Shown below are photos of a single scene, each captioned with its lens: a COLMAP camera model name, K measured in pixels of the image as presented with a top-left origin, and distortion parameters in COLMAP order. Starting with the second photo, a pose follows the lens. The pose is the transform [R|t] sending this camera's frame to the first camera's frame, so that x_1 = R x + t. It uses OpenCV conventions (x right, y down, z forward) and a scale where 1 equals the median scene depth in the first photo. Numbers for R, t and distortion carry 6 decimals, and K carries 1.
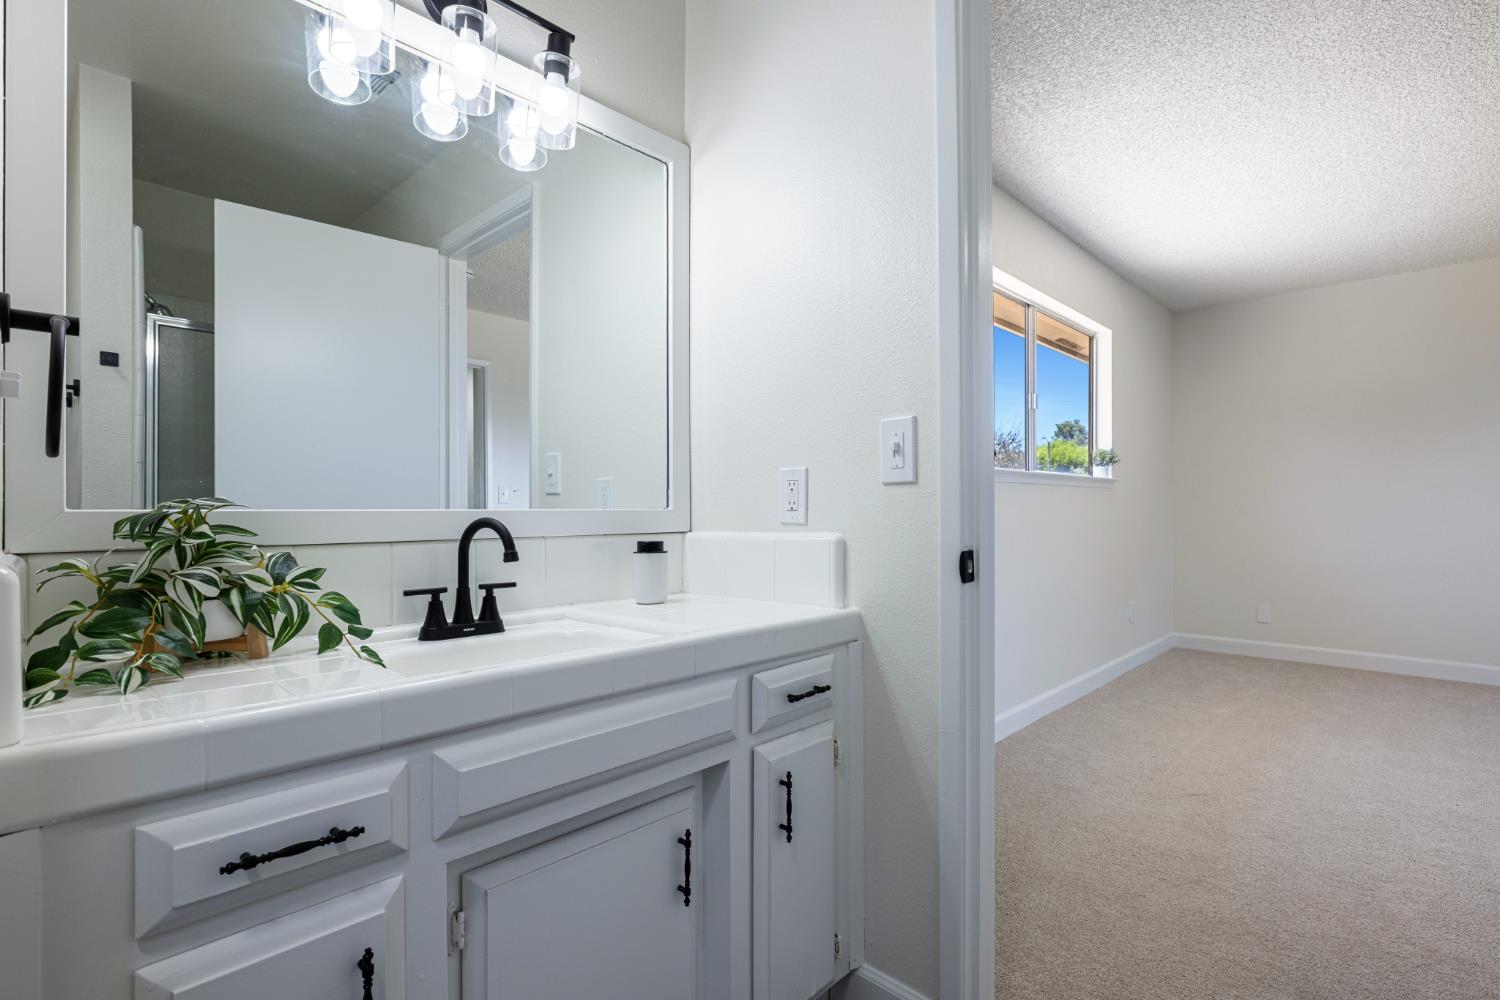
lens RADIAL K [[715.2, 0, 749.4], [0, 715.2, 507.9], [0, 0, 1]] dist [-0.006028, 0.000361]
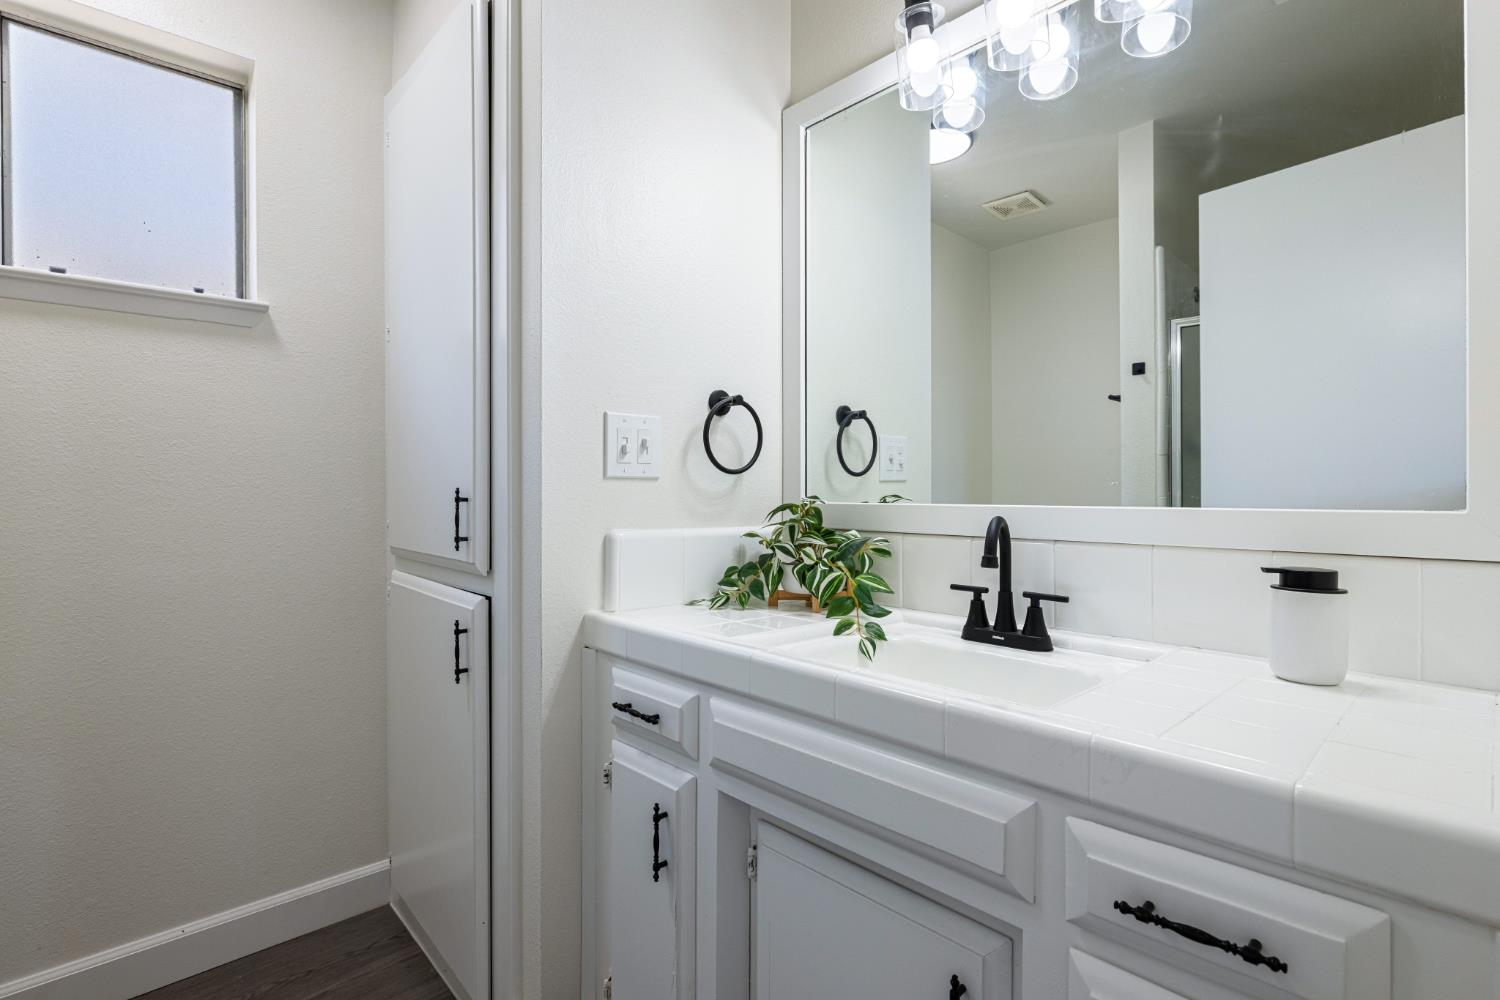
lens RADIAL K [[715.2, 0, 750.2], [0, 715.2, 491.5], [0, 0, 1]] dist [-0.006028, 0.000361]
pose [[-0.051703, 0.003691, -0.998656, 0.539124], [0.001145, 0.999993, 0.003637, -0.020668], [0.998662, -0.000955, -0.051707, 0.732297]]
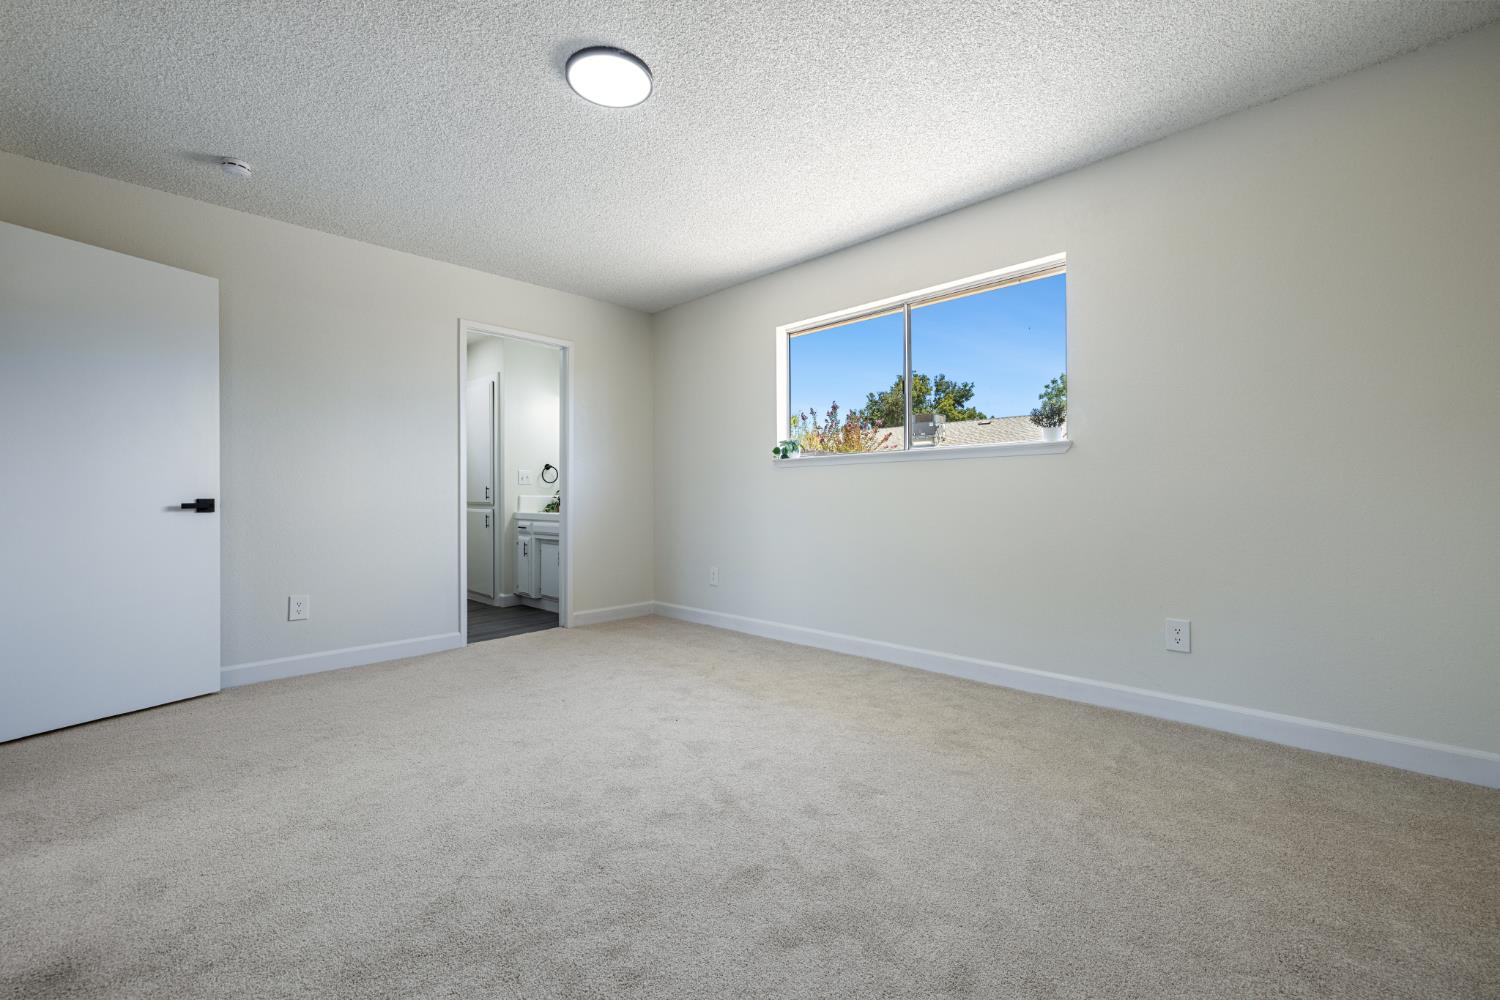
lens RADIAL K [[640.1, 0, 749.2], [0, 640.1, 493.2], [0, 0, 1]] dist [0.005133, -0.000861]
pose [[-0.008961, -0.000296, -0.999960, 3.961166], [0.009127, 0.999958, -0.000377, 0.041652], [0.999918, -0.009130, -0.008958, 2.118175]]
